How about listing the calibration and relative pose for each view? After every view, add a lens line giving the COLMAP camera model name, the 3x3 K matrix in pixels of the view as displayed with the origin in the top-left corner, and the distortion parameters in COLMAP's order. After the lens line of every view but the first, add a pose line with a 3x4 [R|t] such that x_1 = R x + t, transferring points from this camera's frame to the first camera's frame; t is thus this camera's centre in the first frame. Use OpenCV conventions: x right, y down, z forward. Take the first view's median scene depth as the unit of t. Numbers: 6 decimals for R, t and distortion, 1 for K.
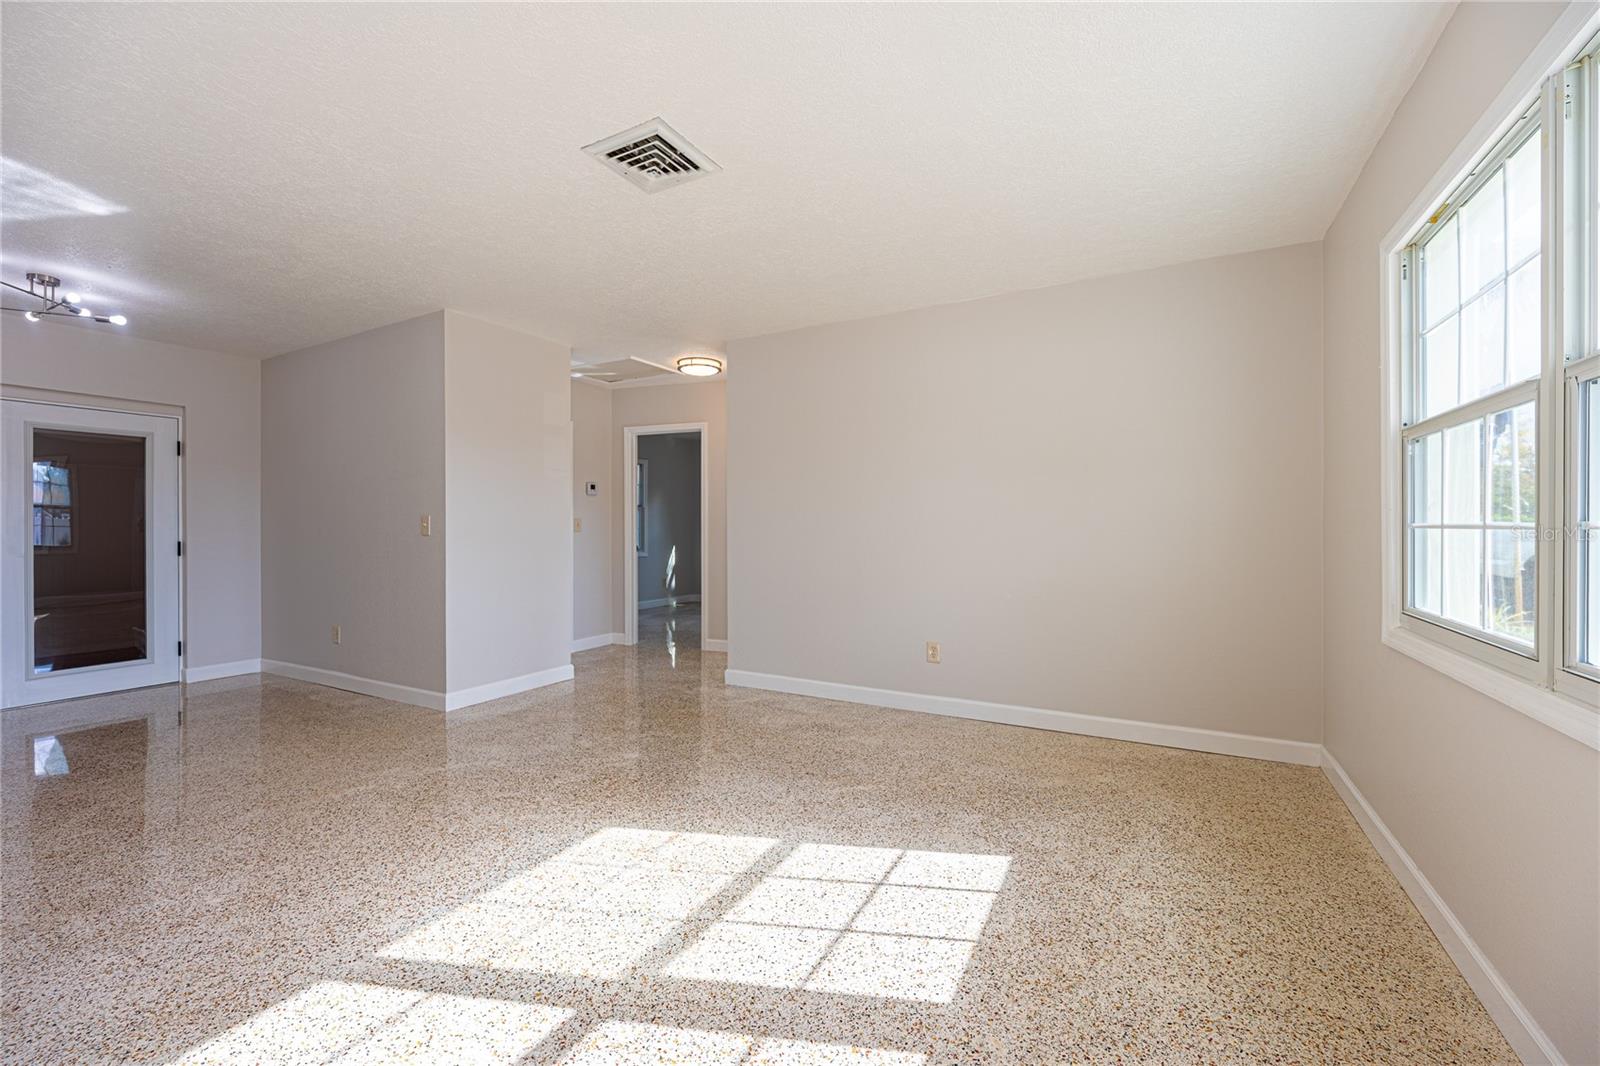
lens RADIAL K [[641.8, 0, 800.0], [0, 641.8, 533.0], [0, 0, 1]] dist [0.000838, 0.000105]
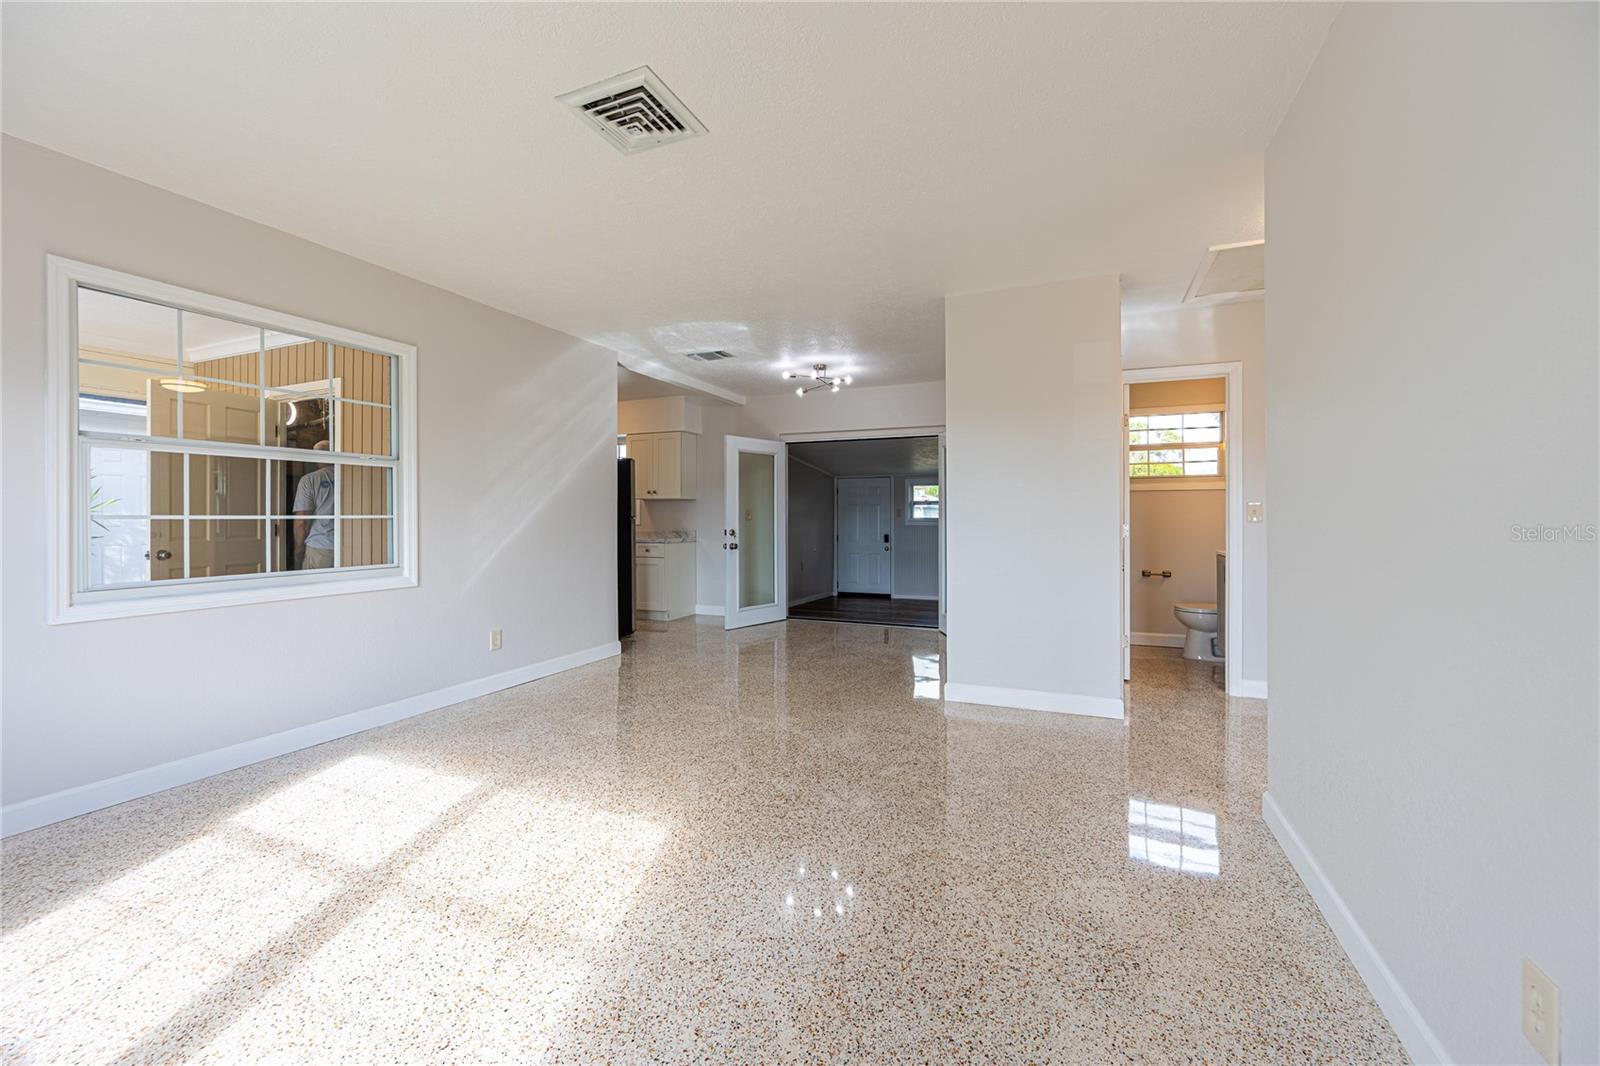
lens RADIAL K [[645.0, 0, 796.8], [0, 645.0, 522.5], [0, 0, 1]] dist [0.000120, 0.000032]
pose [[0.090748, 0.003836, -0.995867, 0.612502], [-0.005779, 0.999978, 0.003325, 0.002738], [0.995857, 0.005453, 0.090768, 1.000392]]
